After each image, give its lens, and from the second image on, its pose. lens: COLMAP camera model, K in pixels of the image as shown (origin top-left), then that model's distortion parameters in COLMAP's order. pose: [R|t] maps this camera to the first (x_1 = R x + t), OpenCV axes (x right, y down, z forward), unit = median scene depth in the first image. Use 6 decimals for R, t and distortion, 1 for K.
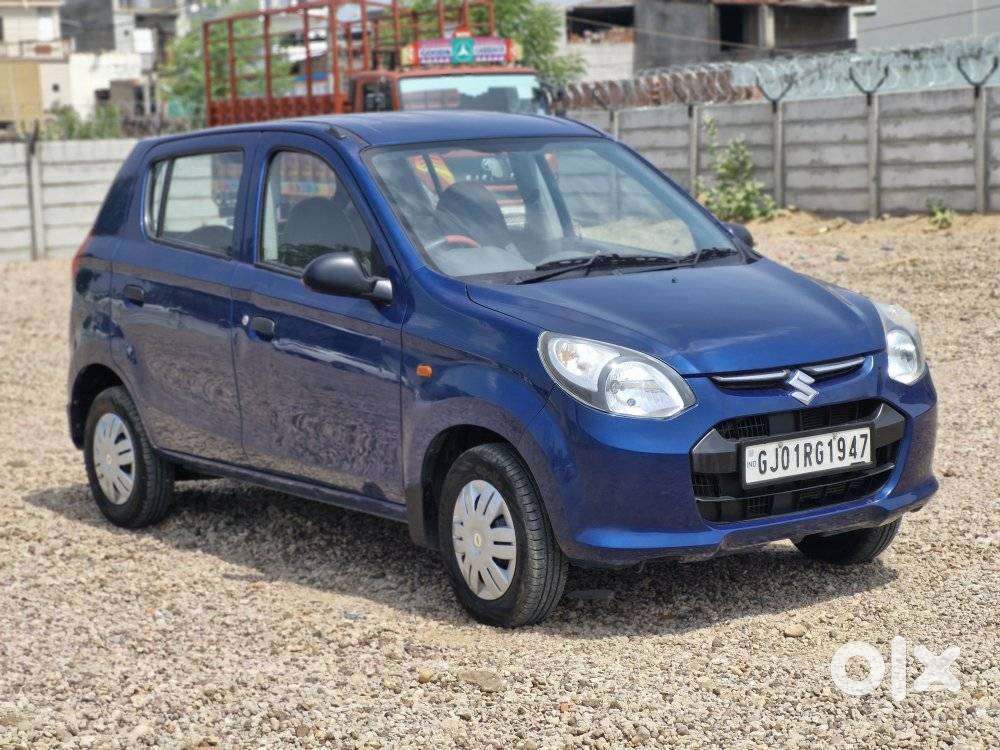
lens RADIAL K [[2180.7, 0, 500.0], [0, 2180.7, 375.0], [0, 0, 1]] dist [-0.146234, 2.150350]
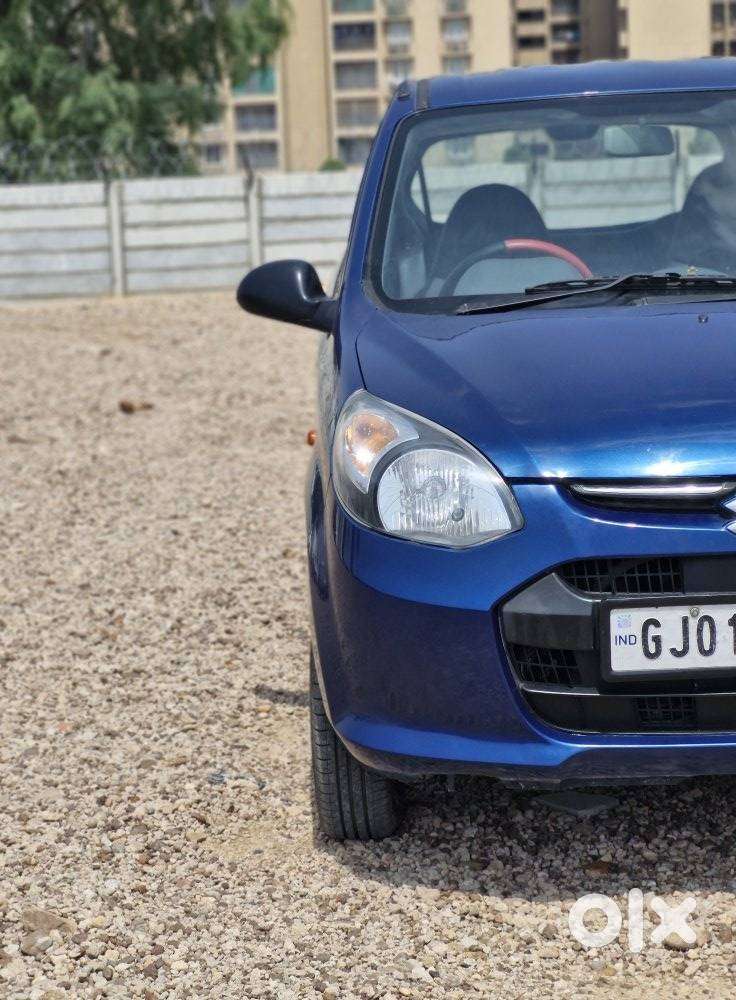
lens RADIAL K [[2176.1, 0, 365.3], [0, 2176.1, 465.1], [0, 0, 1]] dist [-0.218120, 3.473295]
pose [[0.795693, 0.078338, -0.600613, 0.399446], [-0.052815, 0.996798, 0.060043, -0.036273], [0.603393, -0.016054, 0.797282, 0.490407]]
